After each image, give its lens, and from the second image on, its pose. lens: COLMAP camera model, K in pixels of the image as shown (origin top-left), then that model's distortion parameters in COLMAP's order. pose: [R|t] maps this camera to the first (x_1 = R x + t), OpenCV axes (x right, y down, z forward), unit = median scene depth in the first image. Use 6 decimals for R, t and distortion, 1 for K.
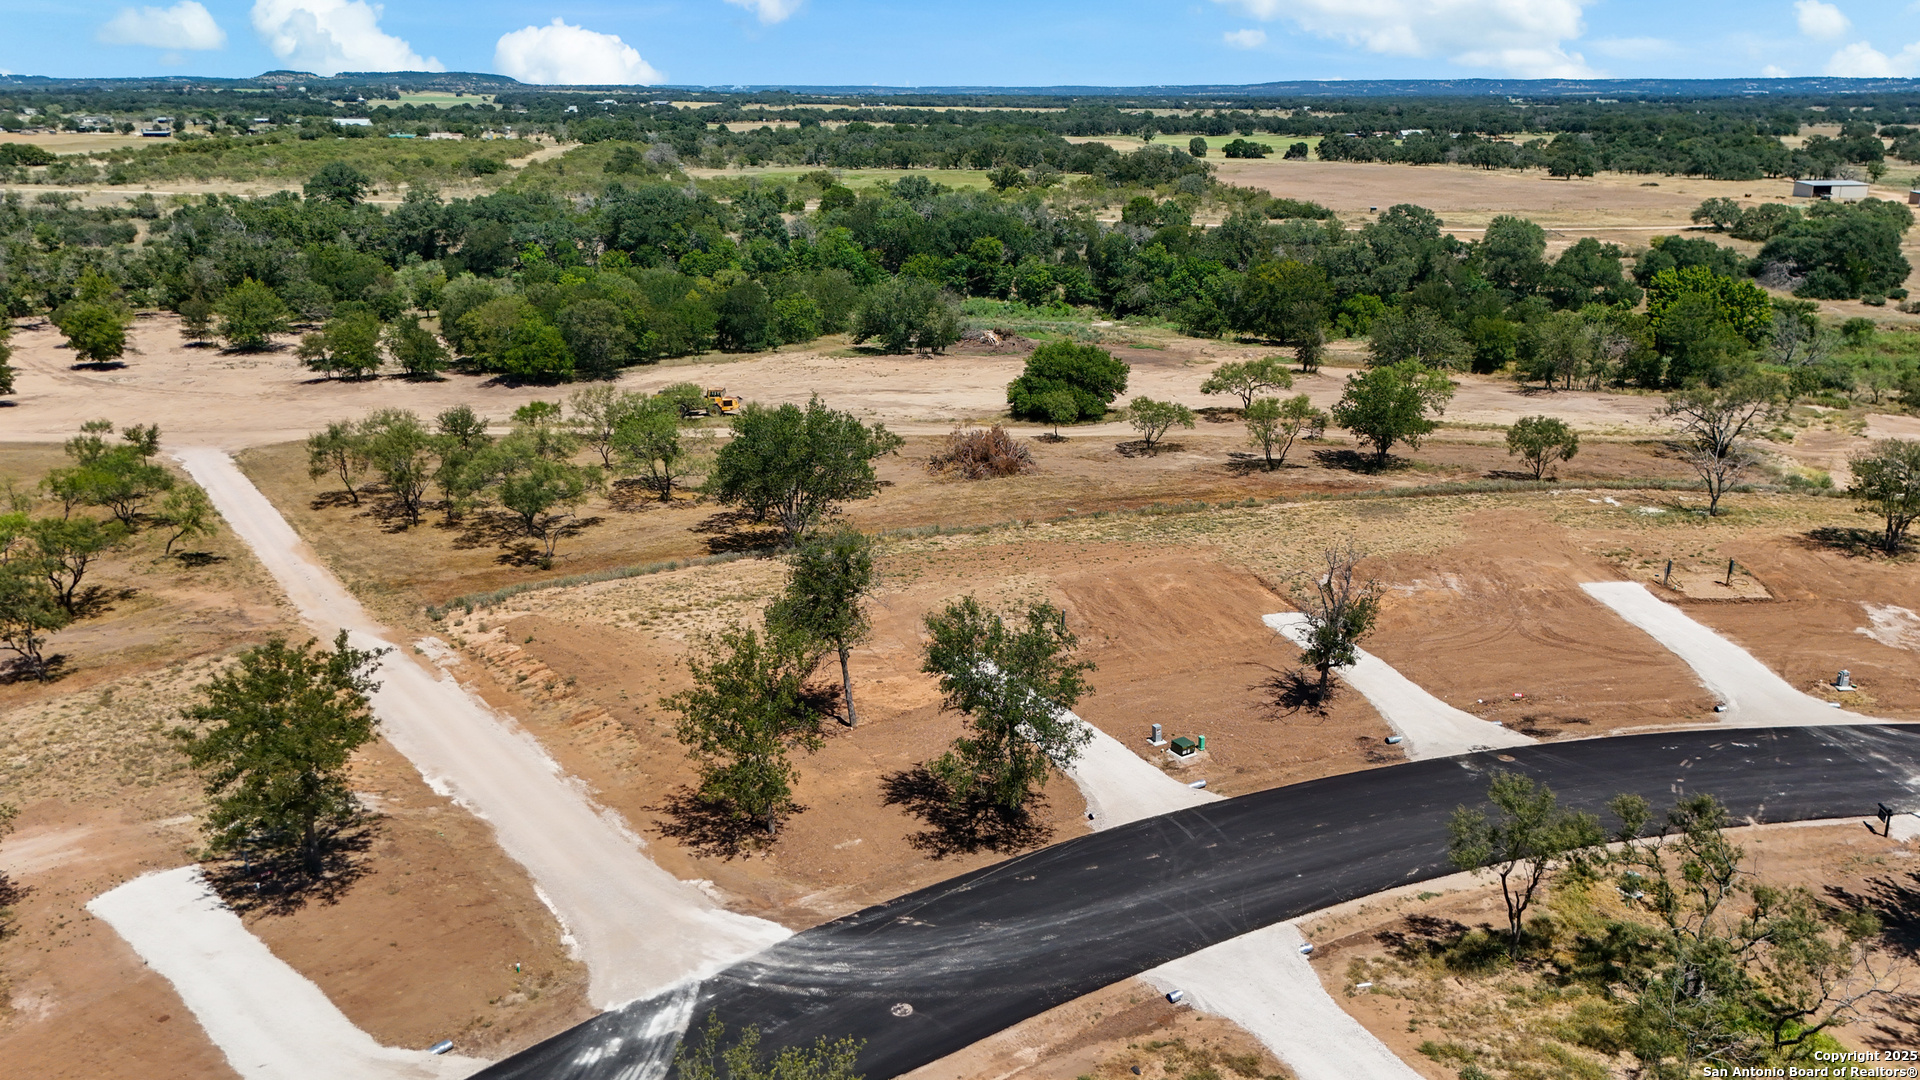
lens RADIAL K [[1390.2, 0, 960.0], [0, 1390.2, 540.0], [0, 0, 1]] dist [0.061315, -0.058644]
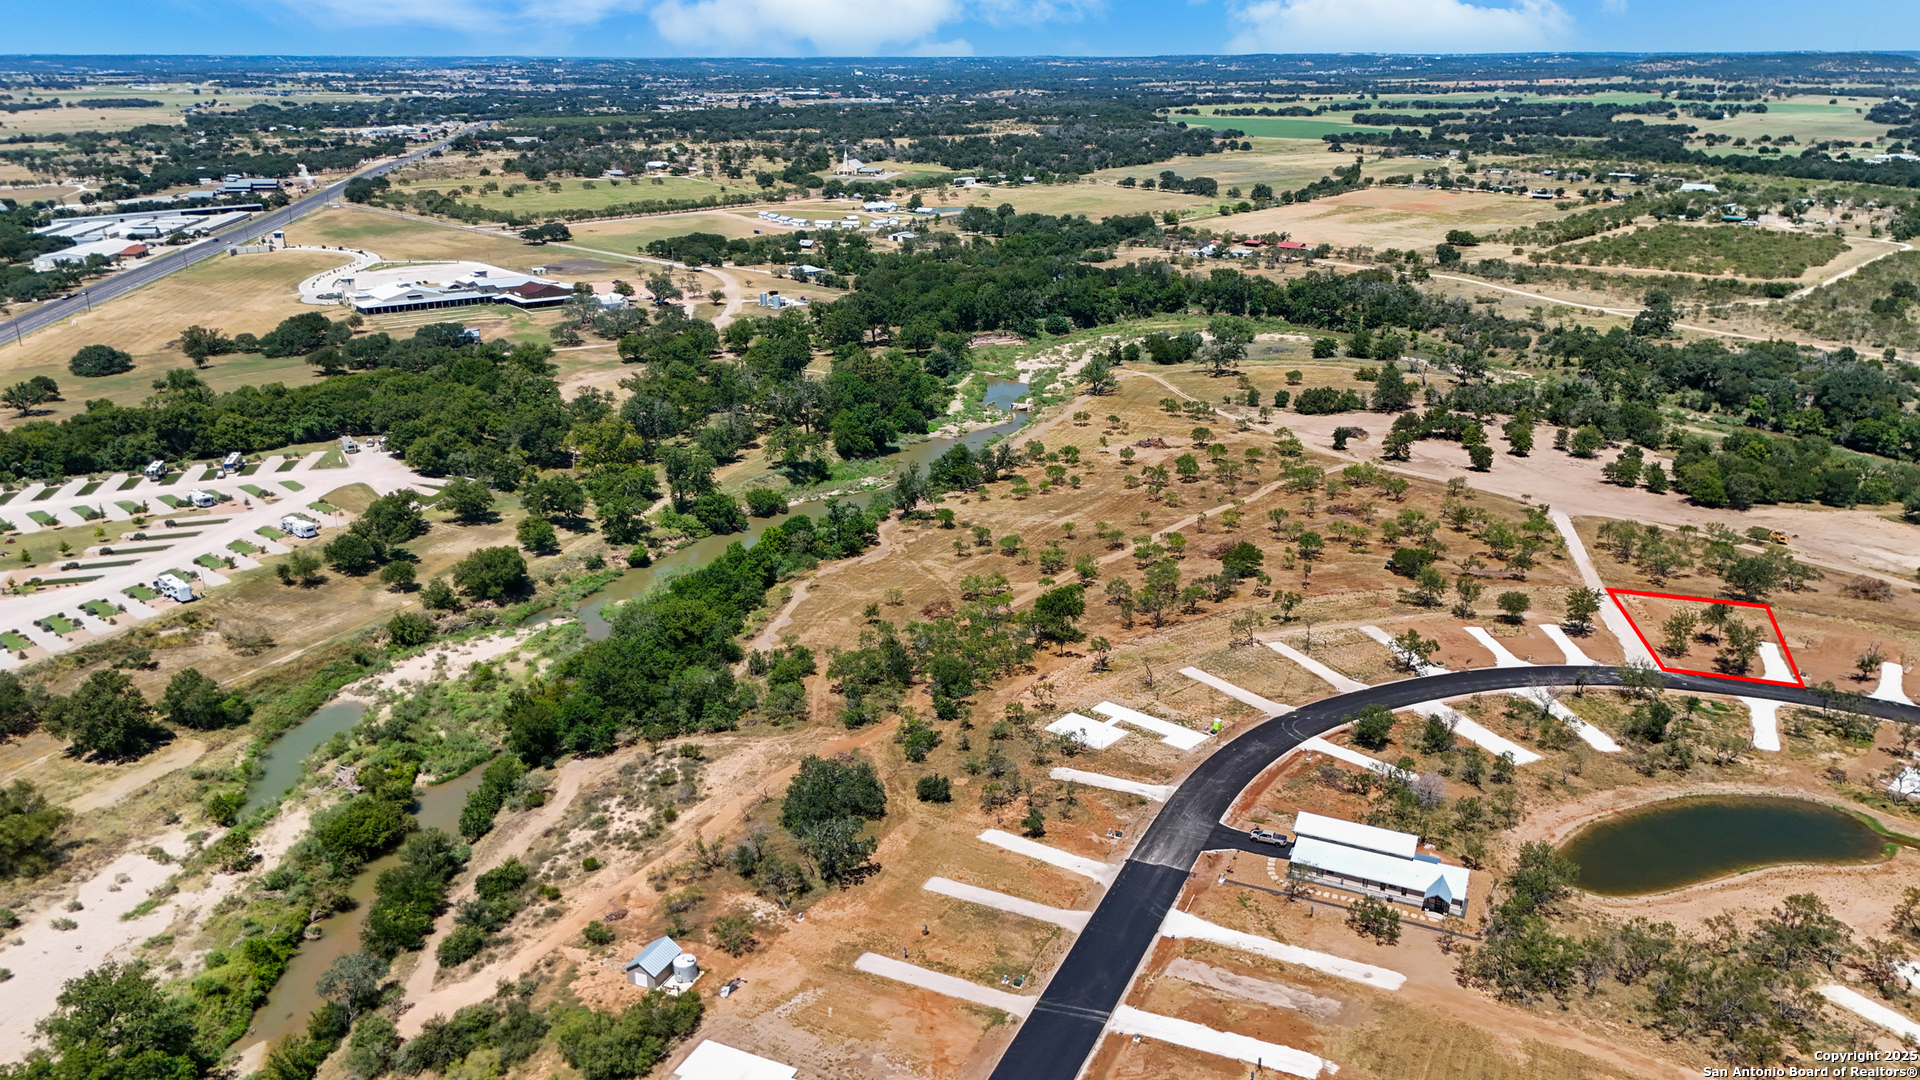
lens RADIAL K [[1390.2, 0, 960.0], [0, 1390.2, 540.0], [0, 0, 1]] dist [0.061315, -0.058644]
pose [[0.646998, 0.246641, -0.721500, 1.613038], [-0.228542, 0.965463, 0.125096, -0.203367], [0.727435, 0.083956, 0.681021, -3.978596]]
